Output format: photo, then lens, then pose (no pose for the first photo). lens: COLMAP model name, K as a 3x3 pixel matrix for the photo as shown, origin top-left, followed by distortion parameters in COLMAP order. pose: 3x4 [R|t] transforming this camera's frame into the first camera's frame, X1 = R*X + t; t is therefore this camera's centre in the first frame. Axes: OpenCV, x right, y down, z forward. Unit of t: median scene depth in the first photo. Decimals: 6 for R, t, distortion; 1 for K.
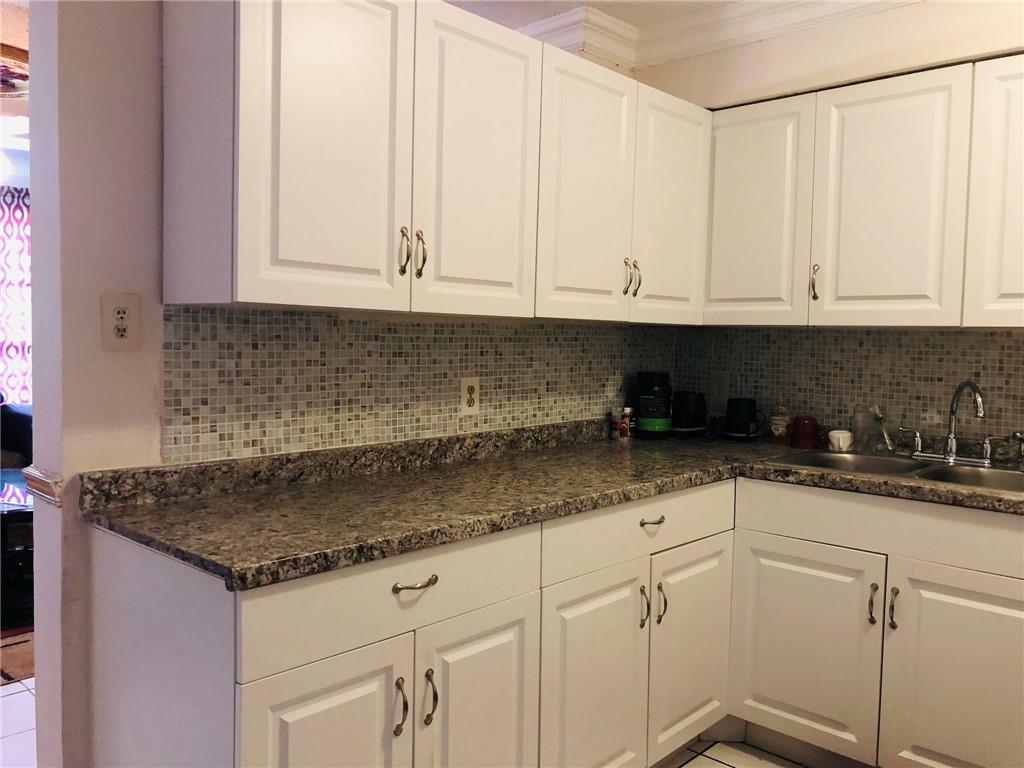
lens RADIAL K [[839.7, 0, 512.0], [0, 839.7, 384.0], [0, 0, 1]] dist [0.087614, -0.115913]
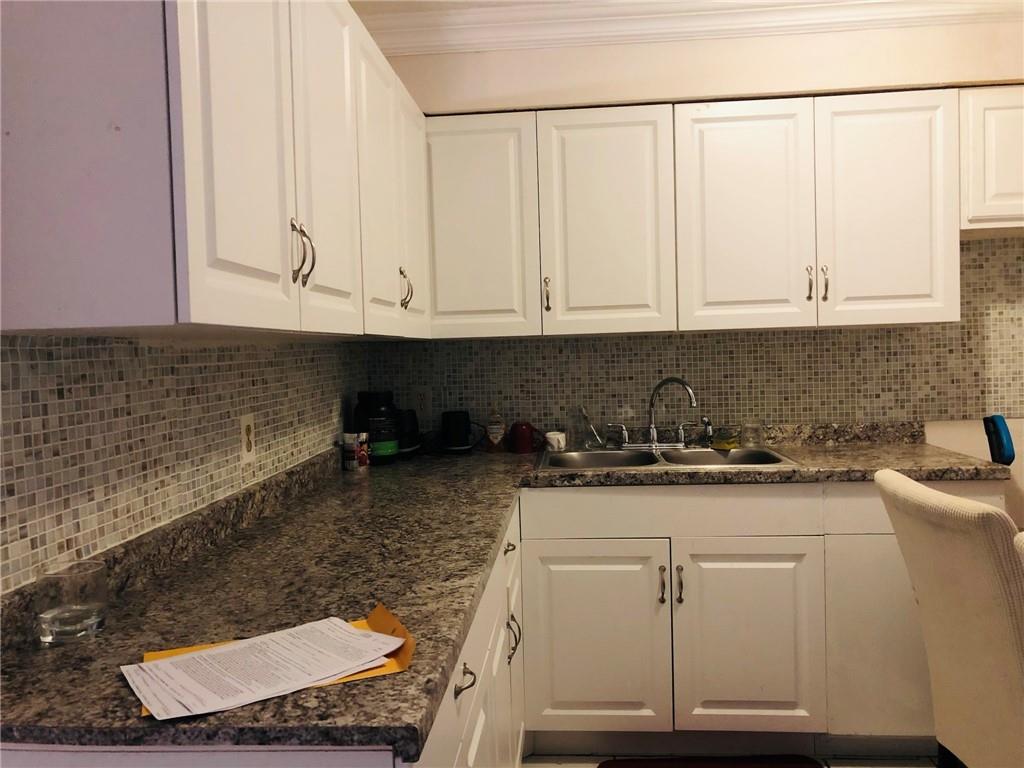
lens RADIAL K [[839.7, 0, 512.0], [0, 839.7, 384.0], [0, 0, 1]] dist [0.087614, -0.115913]
pose [[0.786313, -0.071092, 0.613725, -0.344081], [0.082028, 0.996576, 0.010345, -0.024378], [-0.612359, 0.042208, 0.789452, 0.223740]]
